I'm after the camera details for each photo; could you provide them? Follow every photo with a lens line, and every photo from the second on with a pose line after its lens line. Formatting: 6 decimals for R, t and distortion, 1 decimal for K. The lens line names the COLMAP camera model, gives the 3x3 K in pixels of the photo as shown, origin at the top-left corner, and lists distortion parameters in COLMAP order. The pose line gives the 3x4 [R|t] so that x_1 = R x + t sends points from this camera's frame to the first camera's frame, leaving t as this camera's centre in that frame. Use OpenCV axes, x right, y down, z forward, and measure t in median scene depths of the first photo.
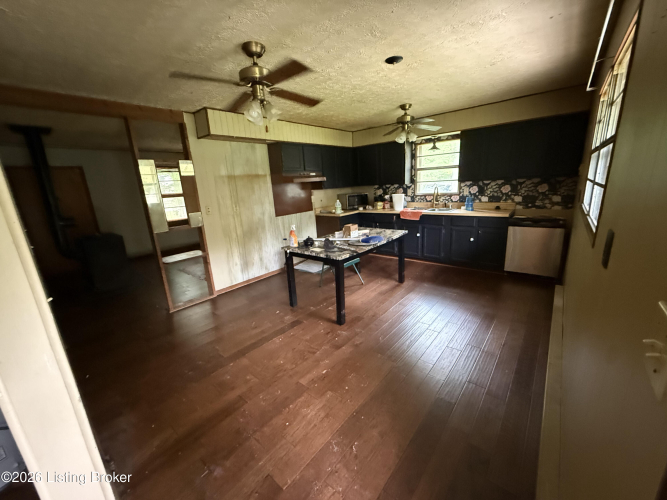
lens RADIAL K [[267.2, 0, 332.6], [0, 267.2, 248.2], [0, 0, 1]] dist [0.002429, 0.000178]
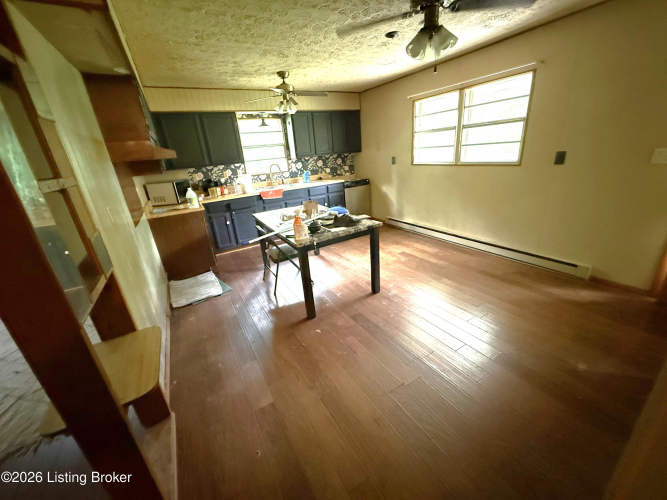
lens RADIAL K [[267.2, 0, 332.7], [0, 267.2, 251.7], [0, 0, 1]] dist [0.002429, 0.000178]
pose [[0.342686, -0.310136, 0.886782, -0.574736], [0.281691, 0.934426, 0.217943, -0.080944], [-0.896224, 0.175113, 0.407577, 0.461648]]
